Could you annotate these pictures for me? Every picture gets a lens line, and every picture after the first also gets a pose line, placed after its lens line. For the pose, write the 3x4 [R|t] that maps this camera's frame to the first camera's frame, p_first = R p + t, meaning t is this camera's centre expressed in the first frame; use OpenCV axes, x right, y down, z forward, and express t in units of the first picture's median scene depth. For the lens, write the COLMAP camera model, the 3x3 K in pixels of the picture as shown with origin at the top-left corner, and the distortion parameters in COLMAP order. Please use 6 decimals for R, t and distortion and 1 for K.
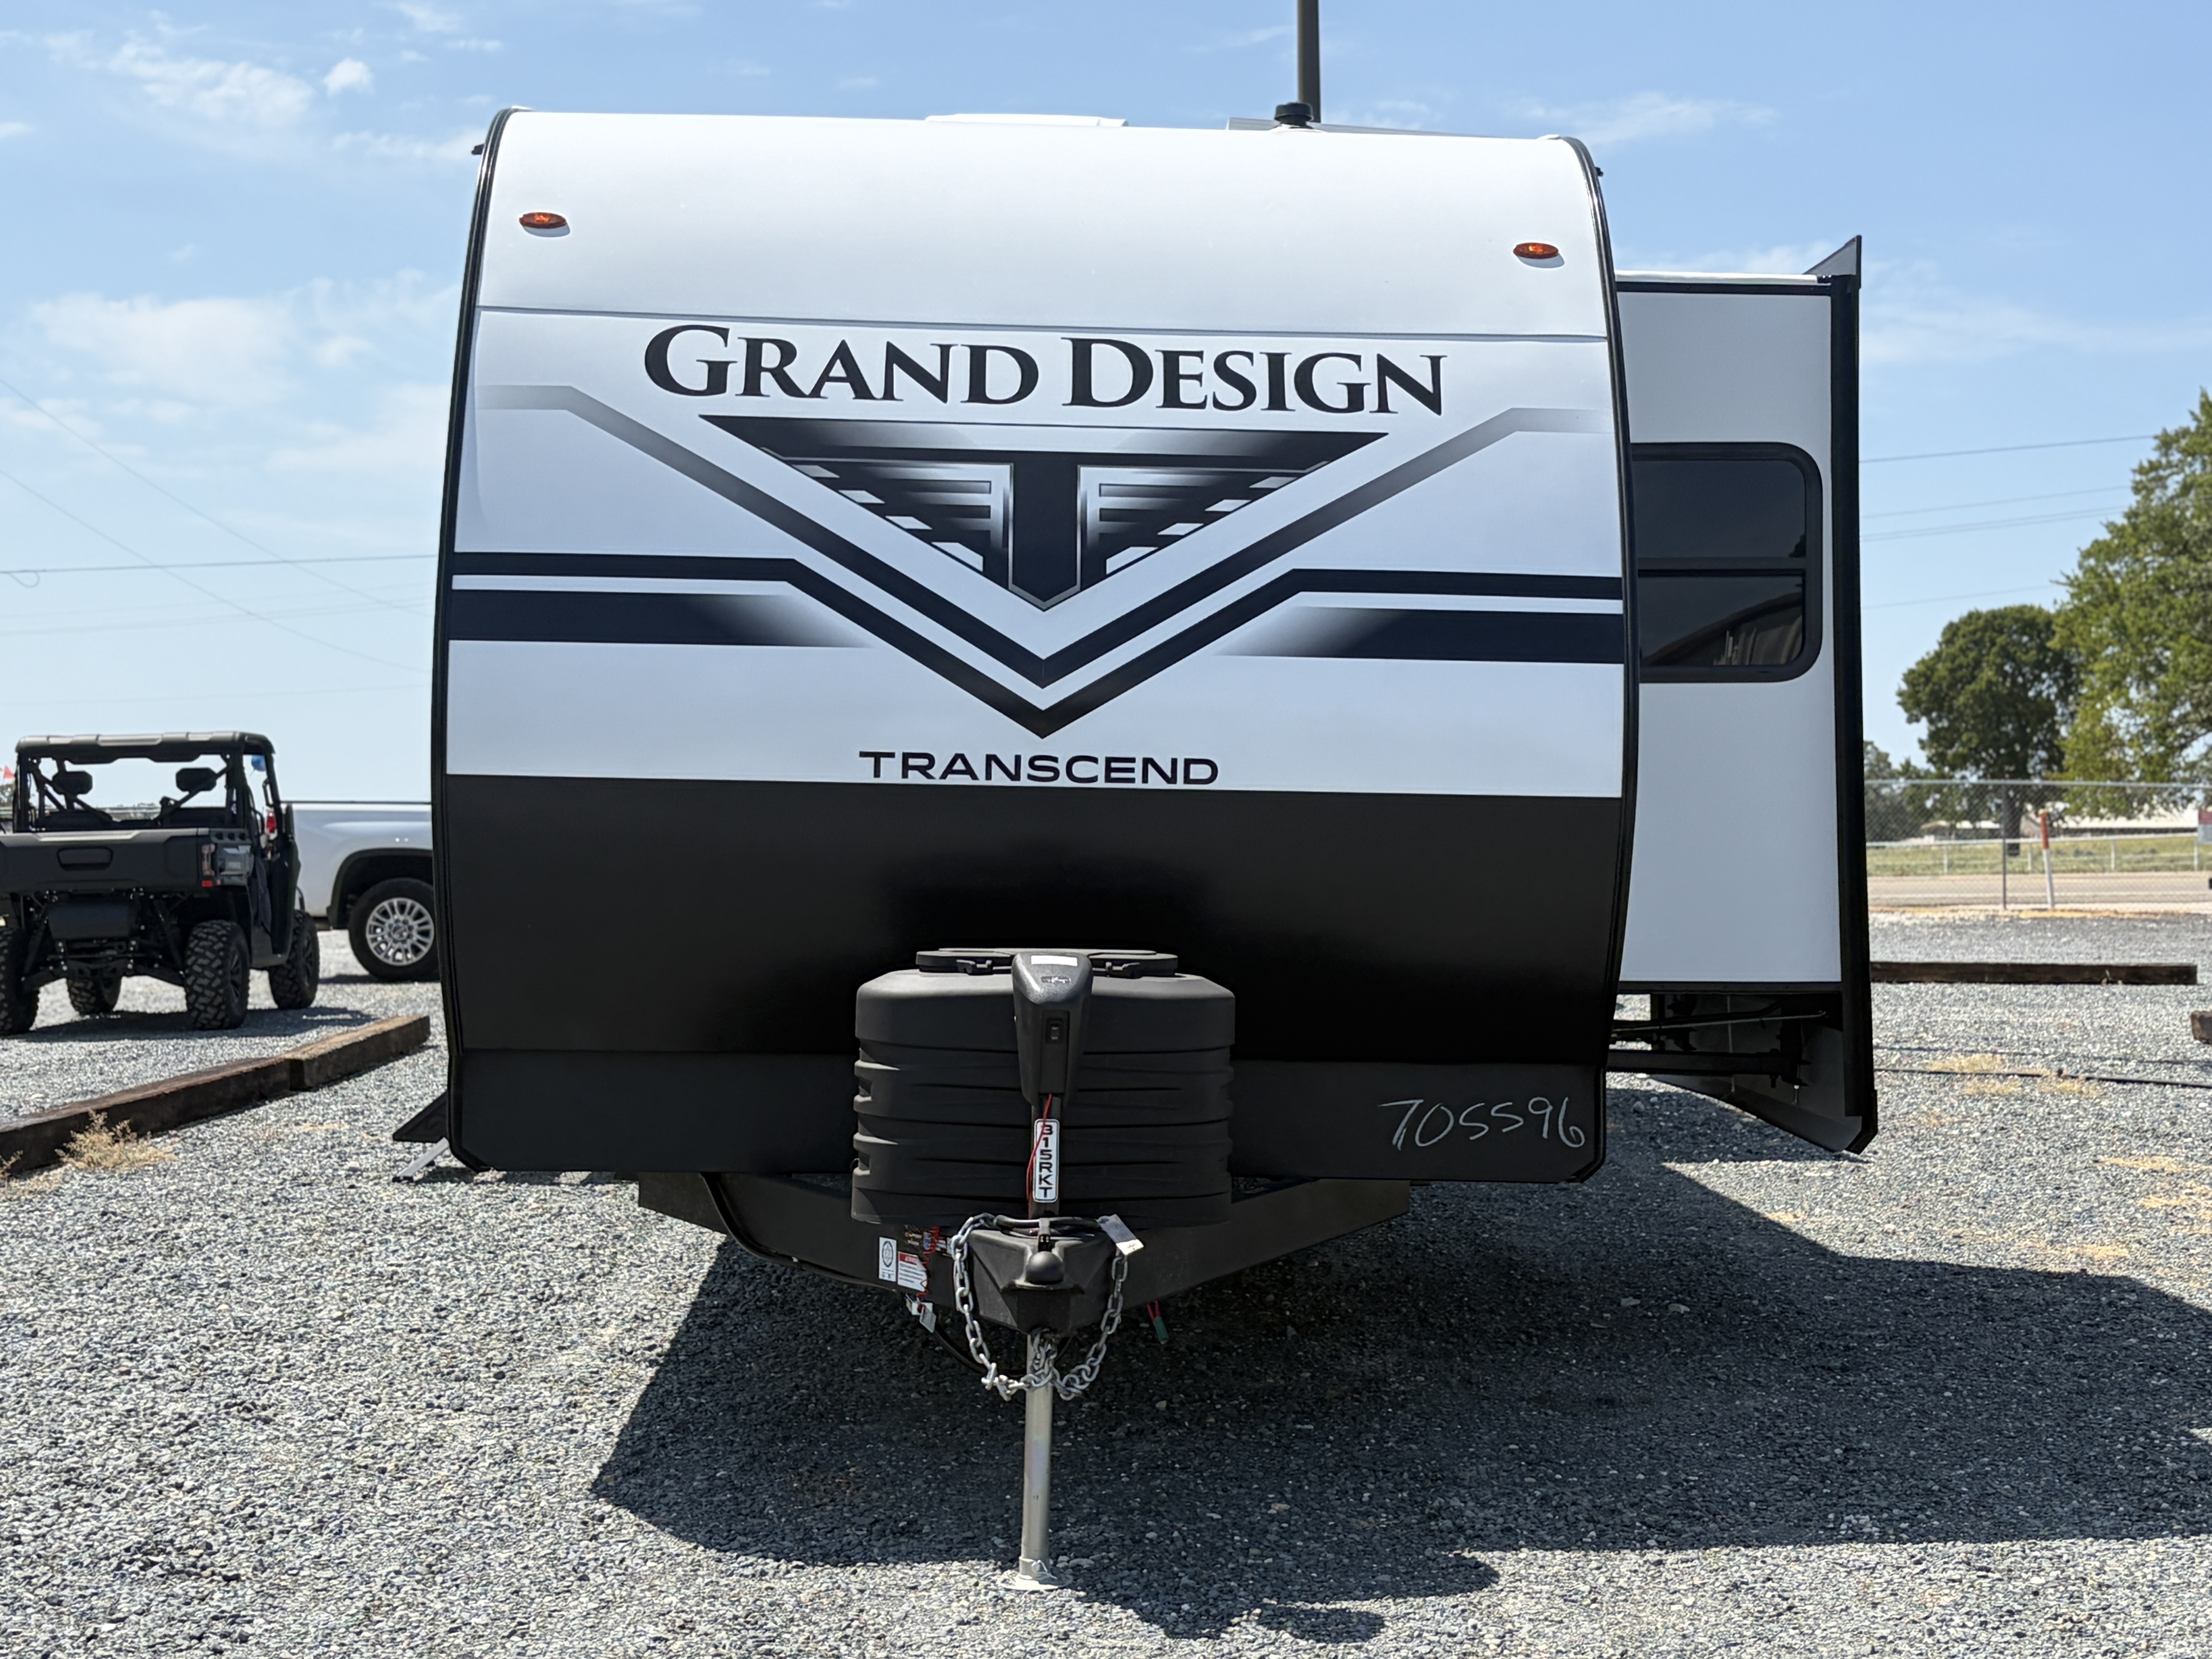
lens RADIAL K [[3100.4, 0, 1112.4], [0, 3100.4, 845.1], [0, 0, 1]] dist [0.196372, 0.000000]
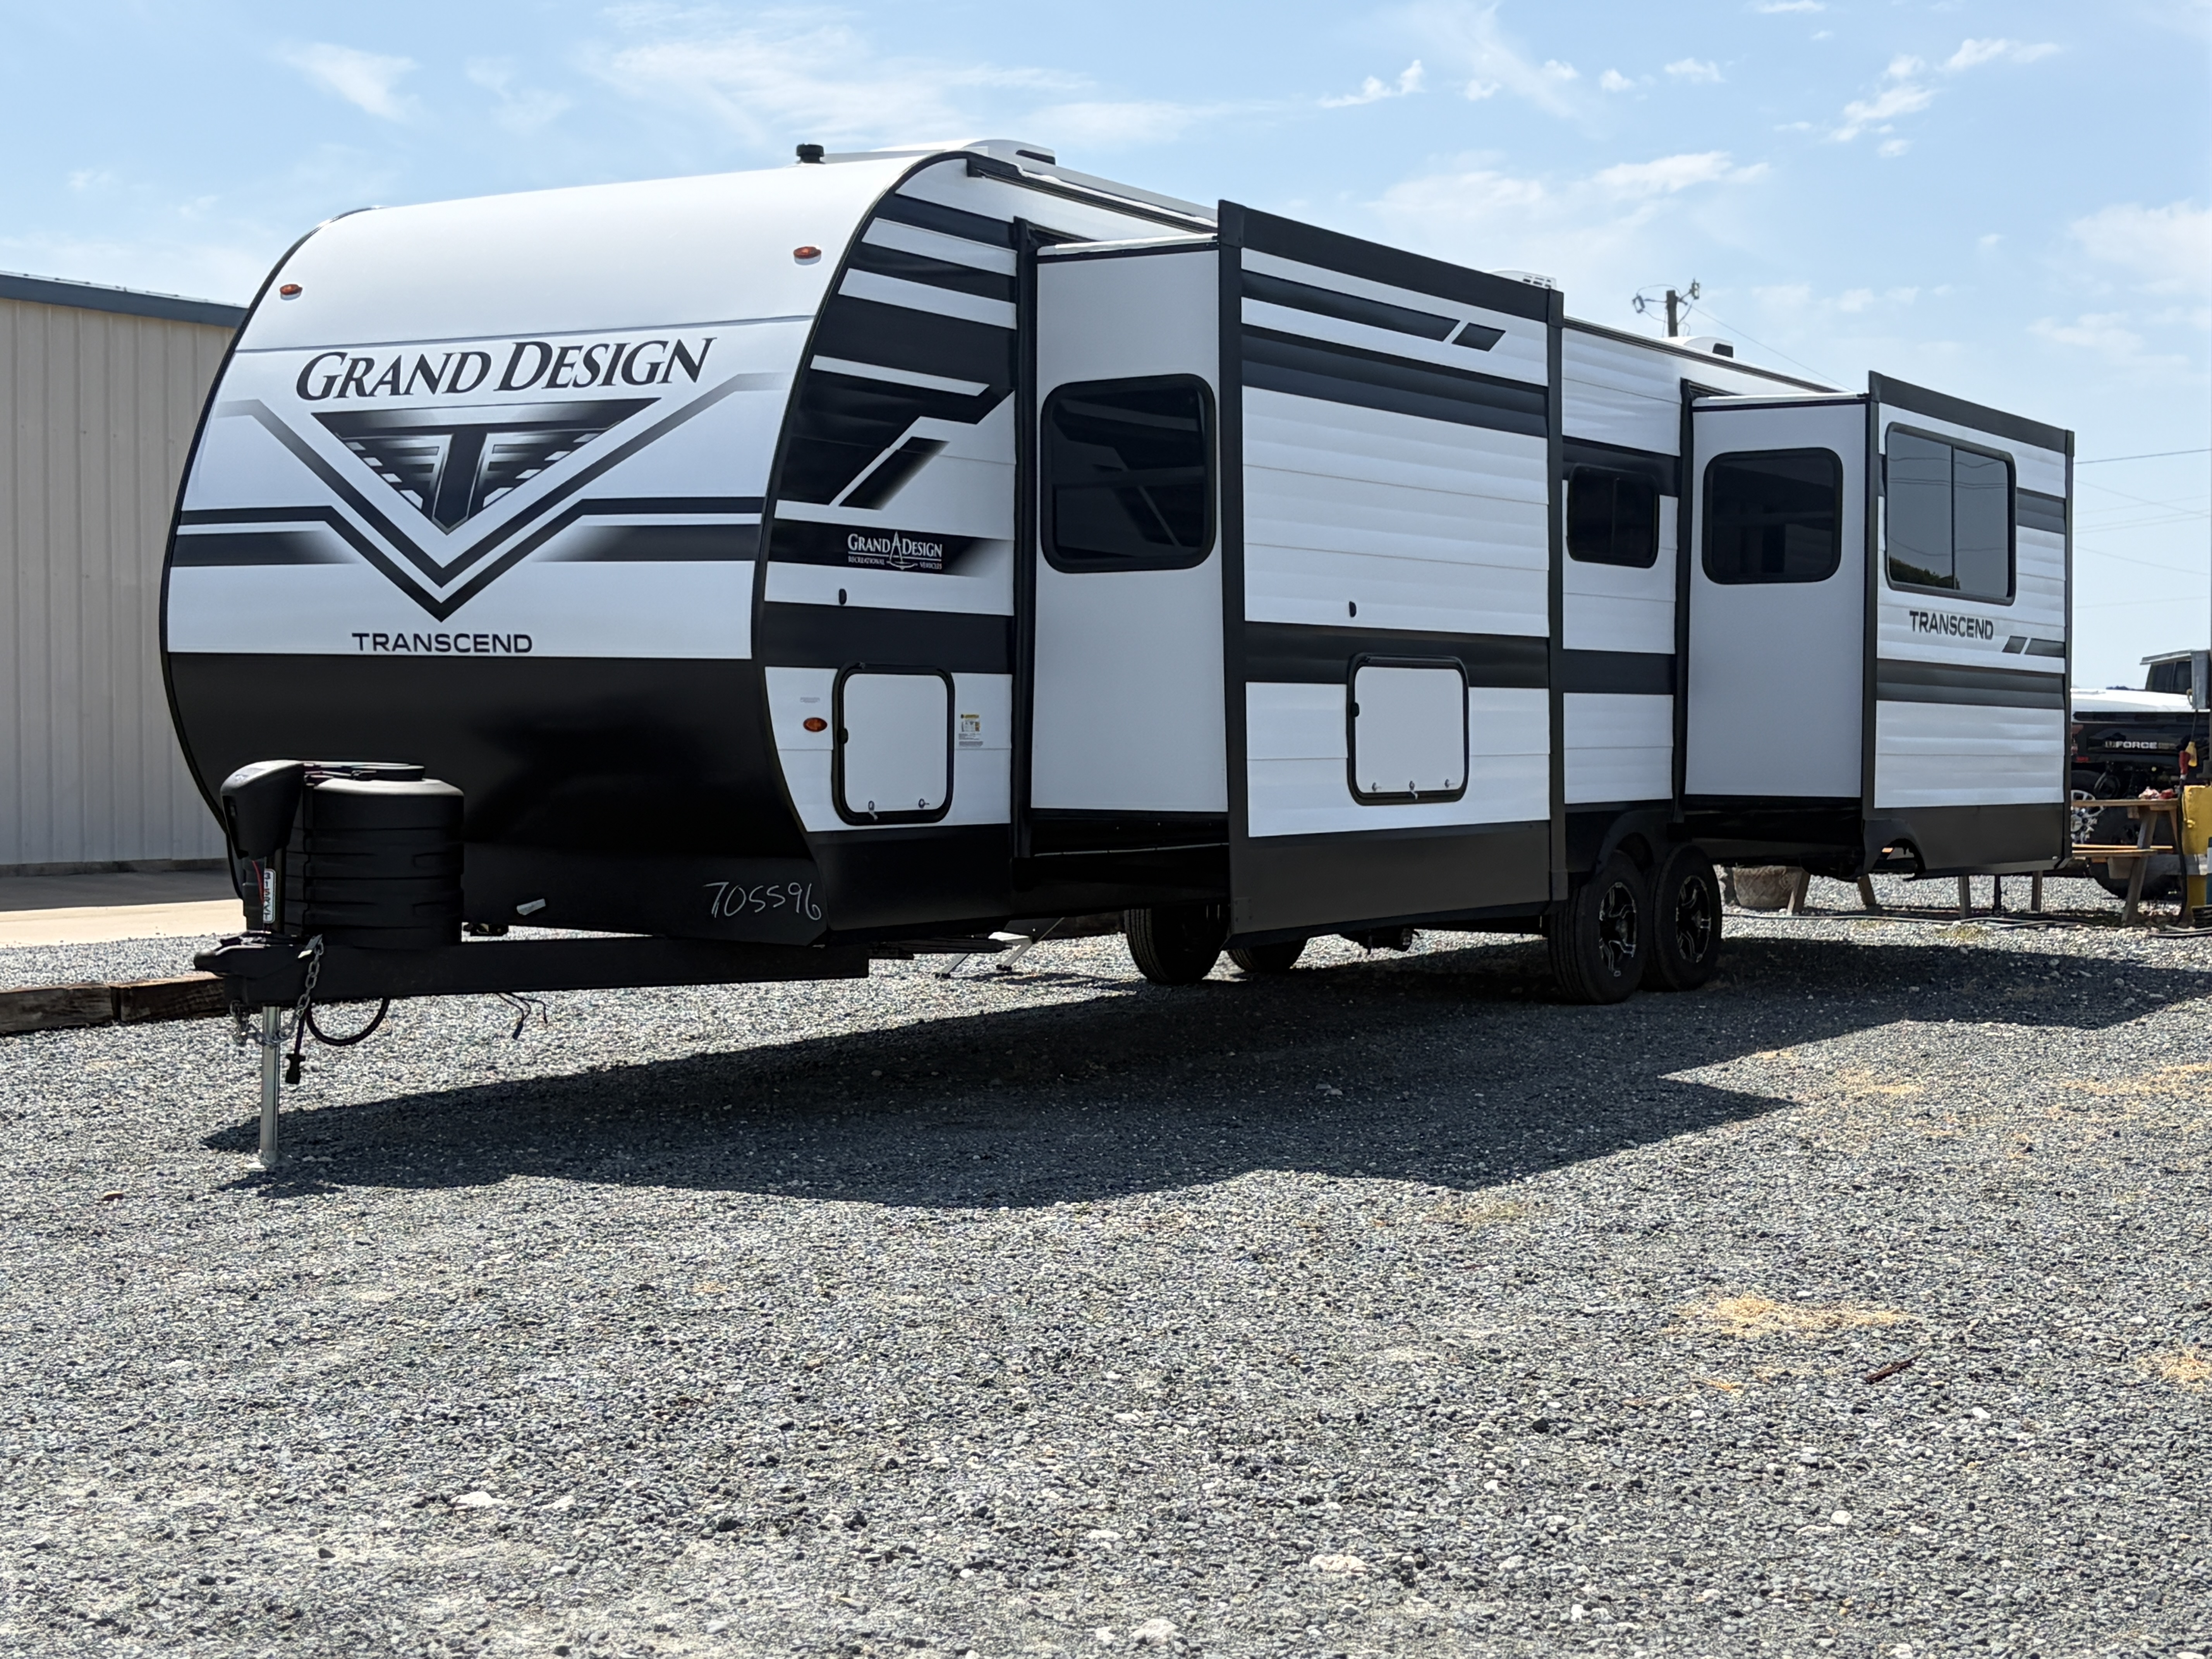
lens RADIAL K [[3100.4, 0, 1111.9], [0, 3100.4, 815.0], [0, 0, 1]] dist [0.196372, 0.000000]
pose [[0.804206, 0.016252, -0.594128, 1.088362], [-0.005425, 0.999785, 0.020005, 0.024775], [0.594326, -0.012865, 0.804121, -0.000670]]
